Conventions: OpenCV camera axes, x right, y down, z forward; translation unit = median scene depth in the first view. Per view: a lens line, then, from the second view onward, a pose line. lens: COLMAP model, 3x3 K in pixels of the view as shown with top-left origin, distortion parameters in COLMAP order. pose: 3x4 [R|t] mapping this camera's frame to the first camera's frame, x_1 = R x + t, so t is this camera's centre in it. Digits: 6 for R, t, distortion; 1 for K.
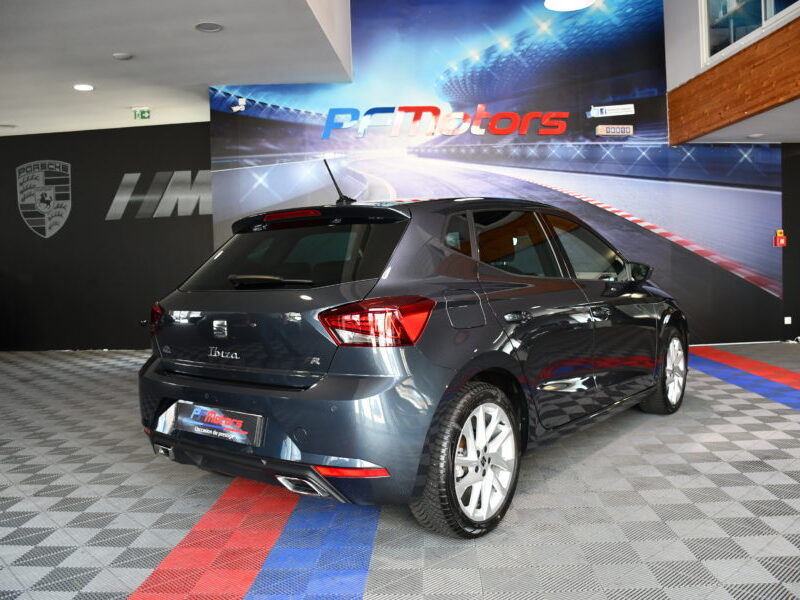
lens RADIAL K [[701.6, 0, 400.0], [0, 701.6, 300.0], [0, 0, 1]] dist [-0.153629, 0.105914]
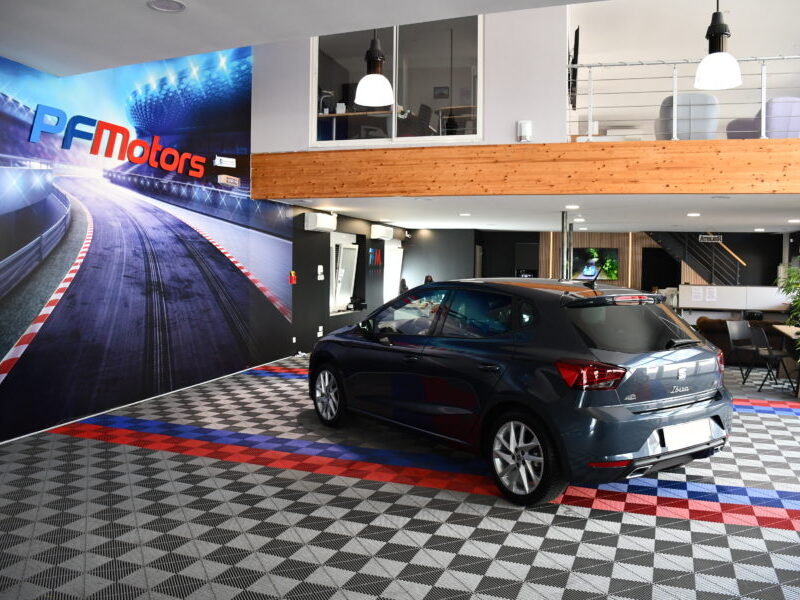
lens RADIAL K [[701.6, 0, 400.0], [0, 701.6, 300.0], [0, 0, 1]] dist [-0.153629, 0.105914]
pose [[0.318492, -0.014285, 0.947818, -0.675481], [0.025770, 0.999647, 0.006407, -0.053167], [-0.947575, 0.022385, 0.318748, 0.384543]]
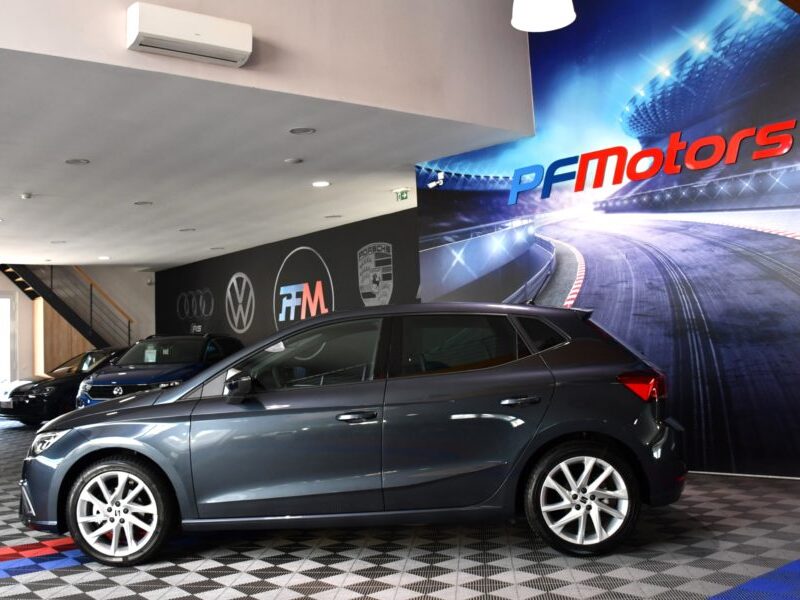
lens RADIAL K [[882.2, 0, 368.4], [0, 882.2, 263.2], [0, 0, 1]] dist [-0.100379, 0.023950]
pose [[0.645292, -0.072032, -0.760532, 0.611056], [-0.018337, 0.993797, -0.109683, -0.032639], [0.763716, 0.084724, 0.639969, 0.153813]]
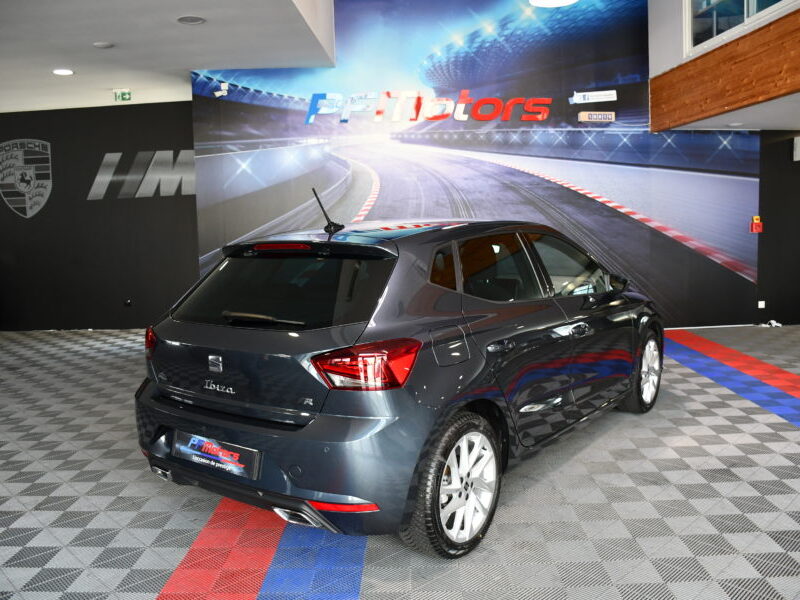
lens RADIAL K [[701.6, 0, 400.0], [0, 701.6, 300.0], [0, 0, 1]] dist [-0.153629, 0.105914]
pose [[0.999614, -0.000472, 0.027766, -0.003816], [-0.001242, 0.998096, 0.061665, -0.041067], [-0.027742, -0.061676, 0.997711, -0.013556]]
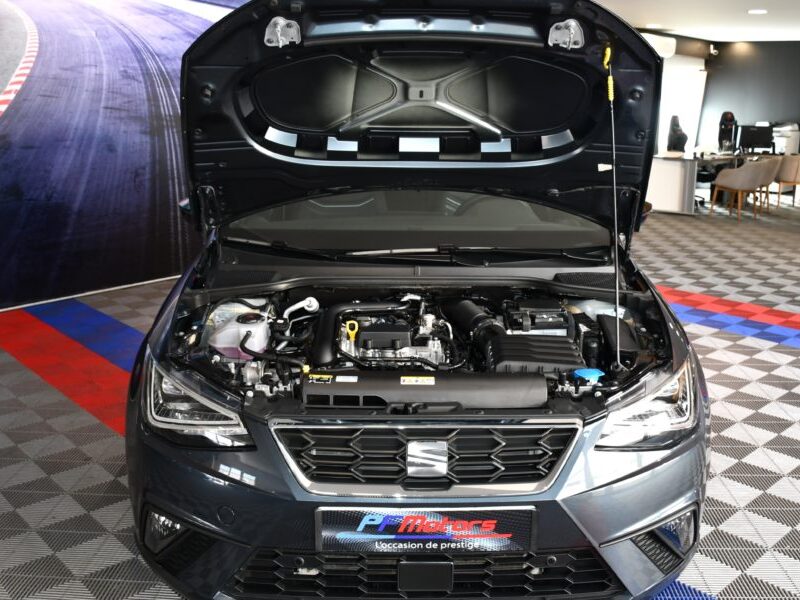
lens RADIAL K [[833.4, 0, 409.7], [0, 833.4, 287.3], [0, 0, 1]] dist [-0.125216, 0.035675]
pose [[0.700427, -0.130097, 0.701767, -0.294679], [0.008505, 0.984698, 0.174059, -0.053179], [-0.713673, -0.115947, 0.690816, 0.271034]]
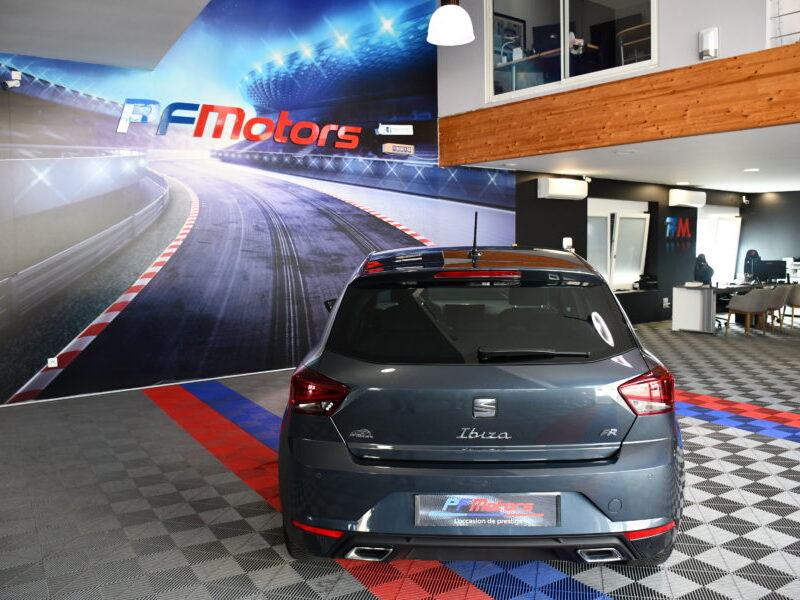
lens RADIAL K [[701.6, 0, 400.0], [0, 701.6, 300.0], [0, 0, 1]] dist [-0.153629, 0.105914]
pose [[0.827299, -0.025289, 0.561192, -0.297472], [0.012040, 0.999555, 0.027293, -0.043789], [-0.561633, -0.015822, 0.827235, 0.106391]]
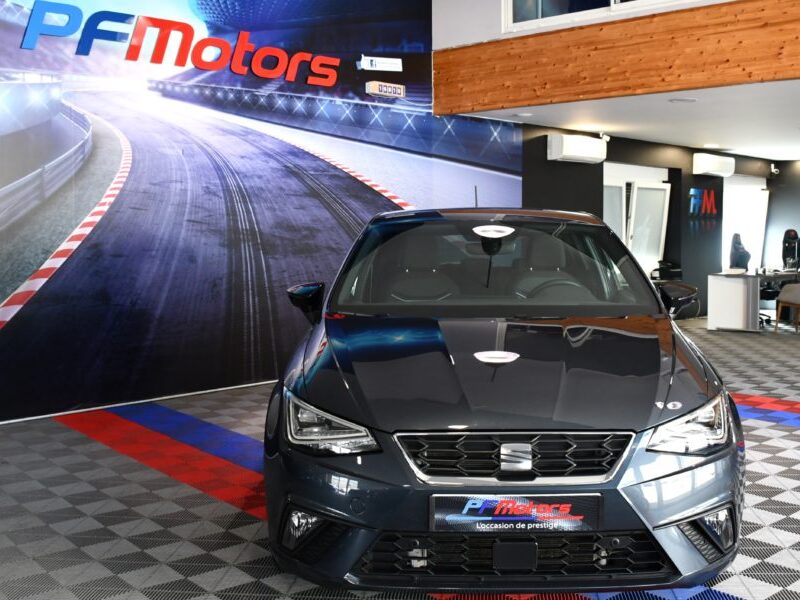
lens RADIAL K [[921.1, 0, 443.2], [0, 921.1, 283.2], [0, 0, 1]] dist [-0.147361, 0.081967]
pose [[0.712777, -0.016066, 0.701207, -0.389836], [0.015133, 0.999857, 0.007526, -0.029790], [-0.701228, 0.005247, 0.712918, 0.200503]]
